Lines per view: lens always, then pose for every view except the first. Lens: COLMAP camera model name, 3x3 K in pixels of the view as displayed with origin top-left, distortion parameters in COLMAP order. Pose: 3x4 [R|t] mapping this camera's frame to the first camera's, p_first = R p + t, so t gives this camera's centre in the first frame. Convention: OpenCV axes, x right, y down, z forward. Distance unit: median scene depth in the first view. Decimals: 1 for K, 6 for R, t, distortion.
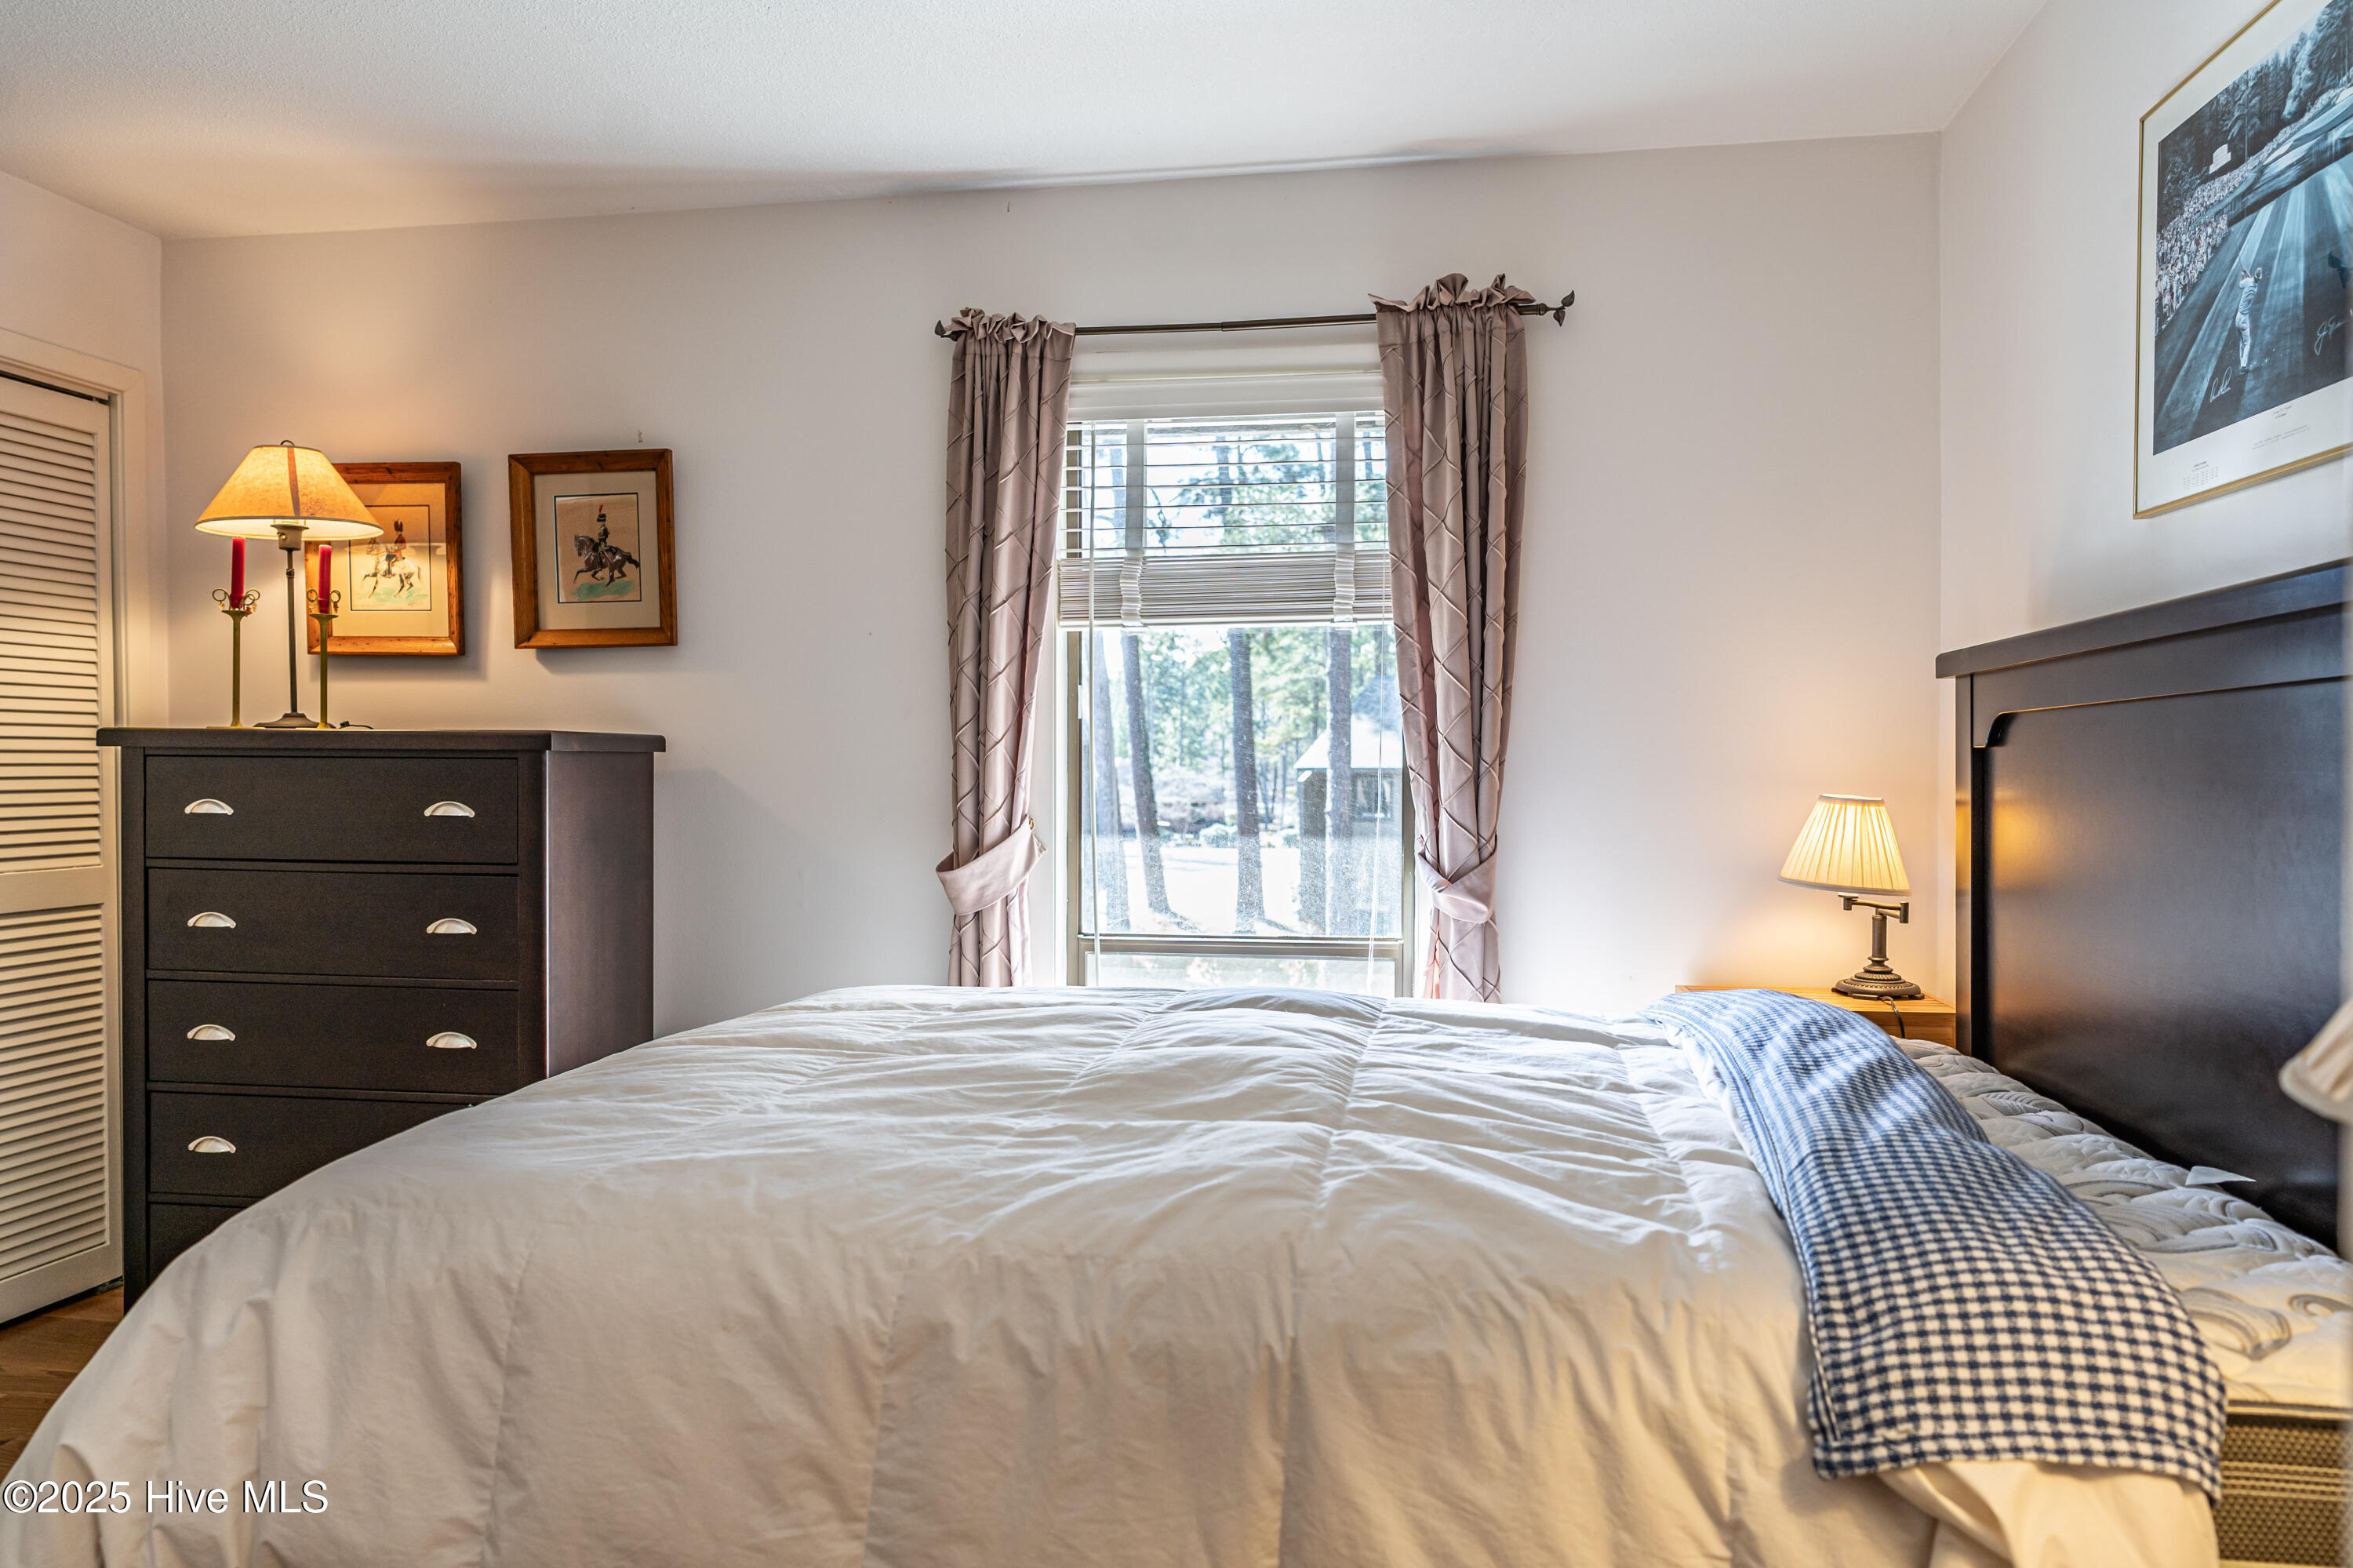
lens RADIAL K [[1566.4, 0, 1180.2], [0, 1566.4, 783.8], [0, 0, 1]] dist [-0.005600, 0.007245]
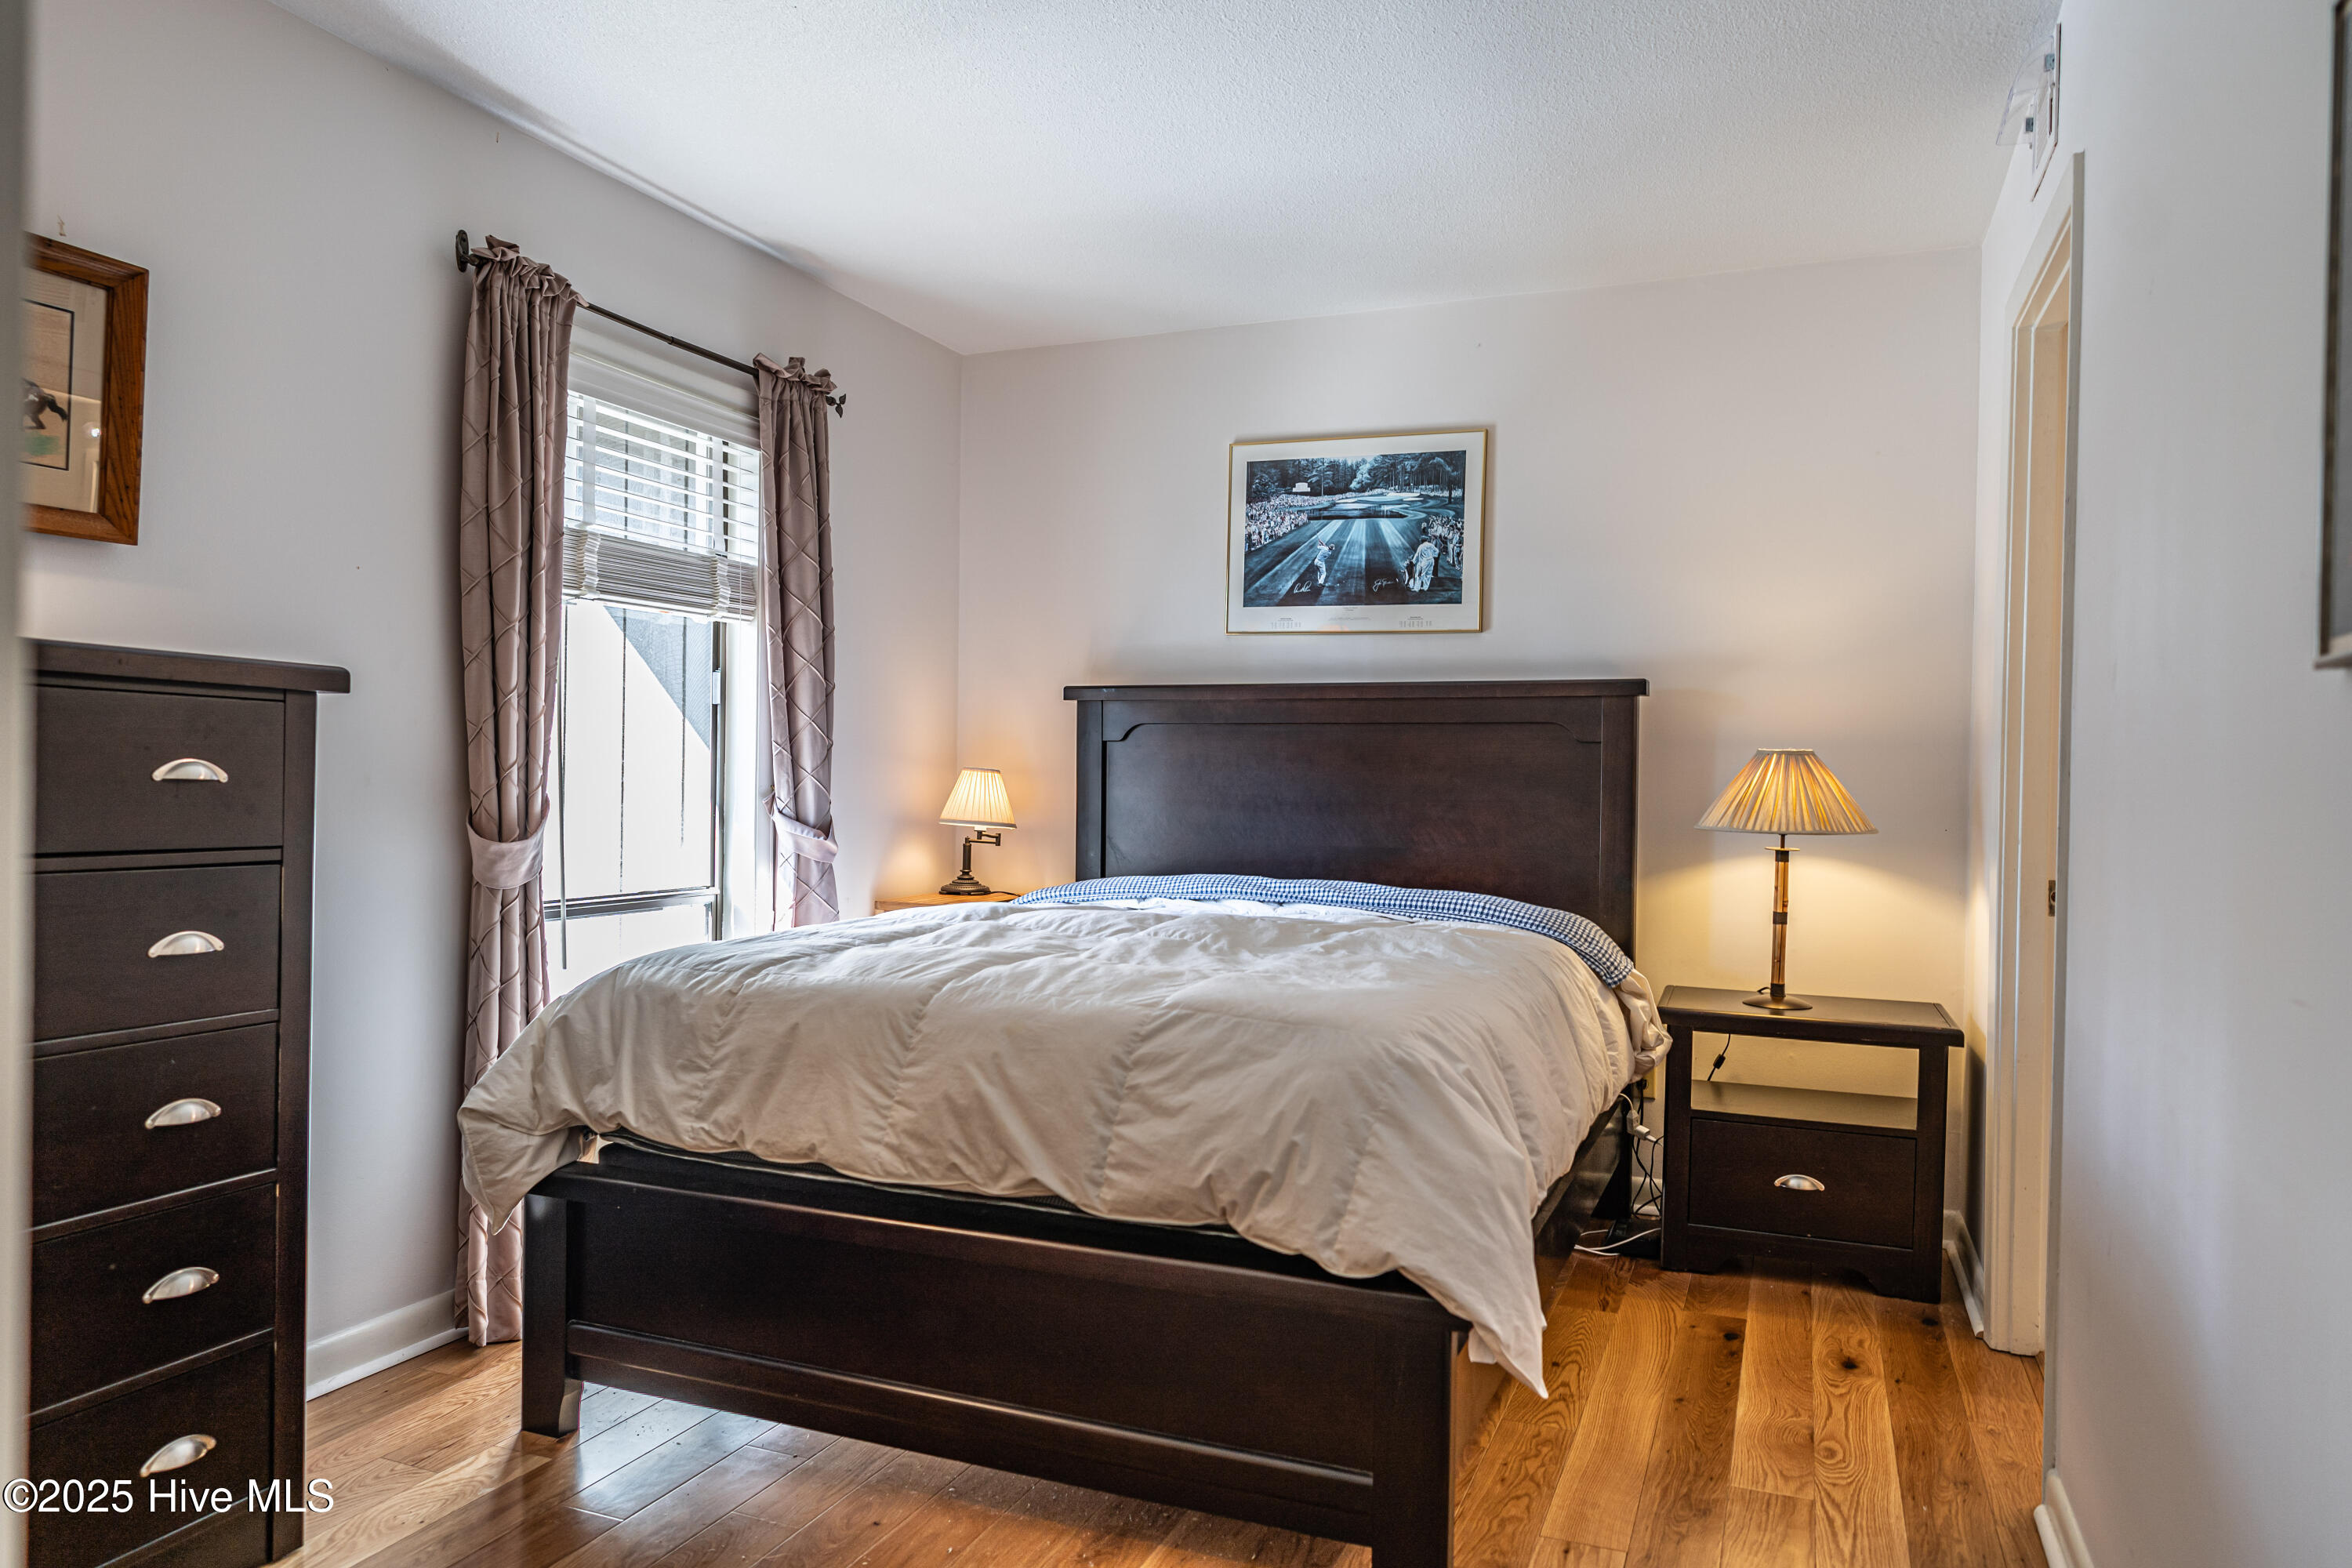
lens RADIAL K [[1565.7, 0, 1177.9], [0, 1565.7, 784.6], [0, 0, 1]] dist [-0.005600, 0.007245]
pose [[0.221923, -0.001278, 0.975063, -1.002969], [-0.005112, 0.999984, 0.002474, 0.018161], [-0.975051, -0.005533, 0.221913, 0.417020]]
